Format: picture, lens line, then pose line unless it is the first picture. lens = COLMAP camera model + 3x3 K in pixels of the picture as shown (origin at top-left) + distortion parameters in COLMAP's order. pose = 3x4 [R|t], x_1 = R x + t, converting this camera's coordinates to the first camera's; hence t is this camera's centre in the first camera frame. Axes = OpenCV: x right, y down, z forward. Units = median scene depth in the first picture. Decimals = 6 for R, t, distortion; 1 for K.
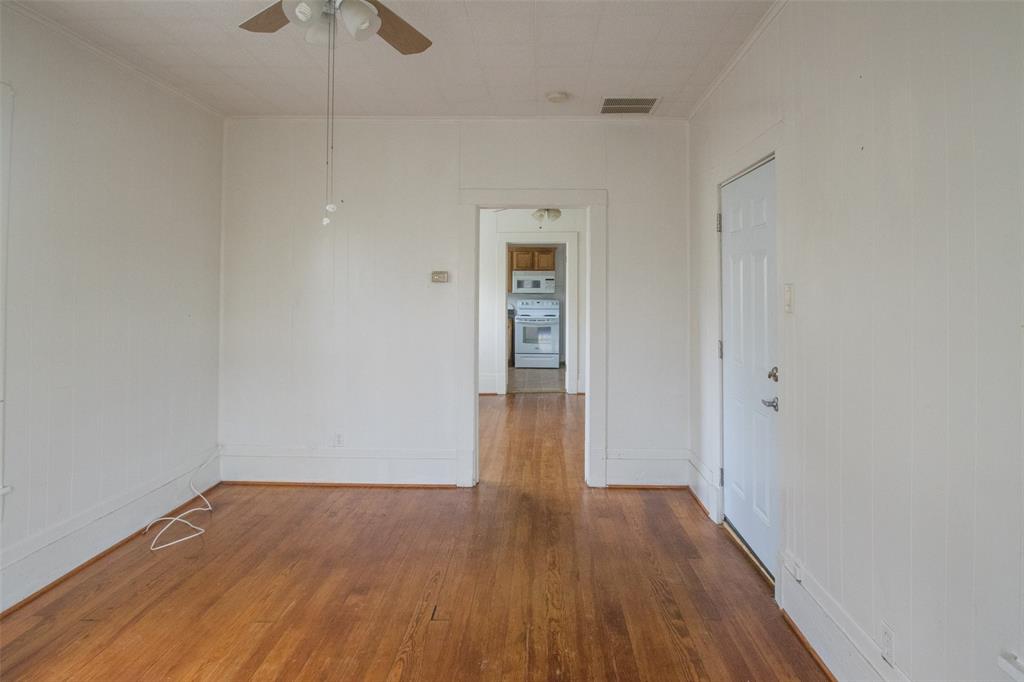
lens RADIAL K [[606.4, 0, 553.0], [0, 606.4, 265.4], [0, 0, 1]] dist [-0.021732, 0.001372]
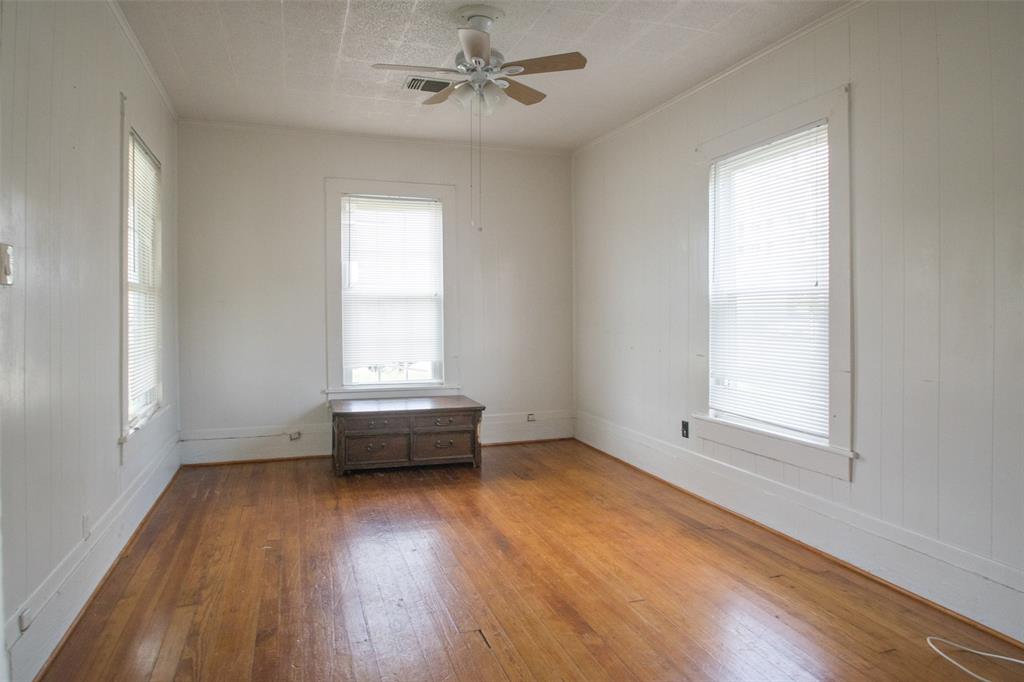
lens RADIAL K [[558.5, 0, 461.3], [0, 558.5, 305.8], [0, 0, 1]] dist [-0.017713, -0.000678]
pose [[-0.962106, 0.004420, -0.272640, 0.038035], [0.013920, 0.999361, -0.032923, 0.094700], [0.272320, -0.035471, -0.961553, 1.354681]]
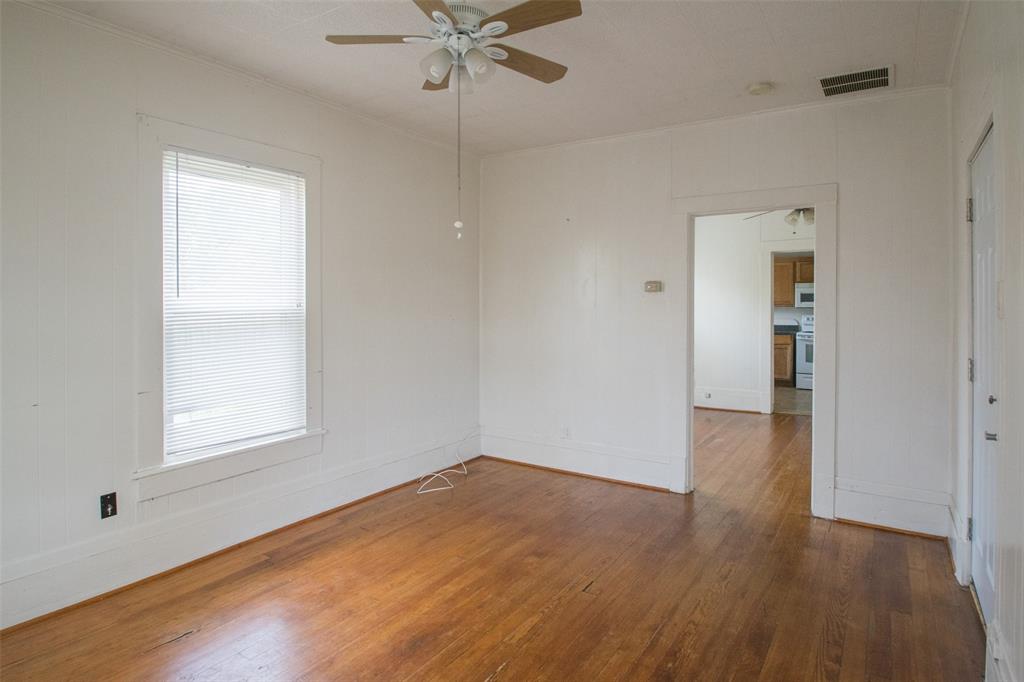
lens RADIAL K [[601.9, 0, 499.4], [0, 601.9, 303.4], [0, 0, 1]] dist [-0.027979, 0.001127]
pose [[0.823325, -0.002205, -0.567565, 0.223015], [0.020618, 0.999449, 0.026026, 0.019820], [0.567195, -0.033130, 0.822917, 0.015884]]
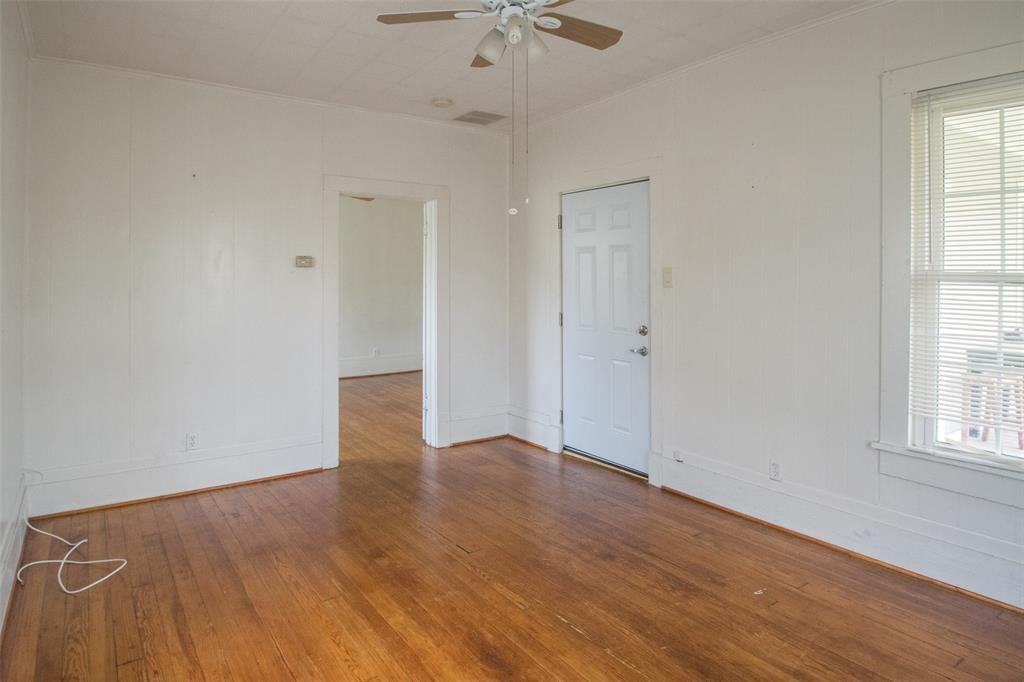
lens RADIAL K [[606.5, 0, 502.4], [0, 606.5, 274.7], [0, 0, 1]] dist [-0.016460, -0.000676]
pose [[0.816817, -0.000733, 0.576896, -0.617267], [-0.016758, 0.999547, 0.024997, 0.012854], [-0.576653, -0.030085, 0.816435, 0.013799]]
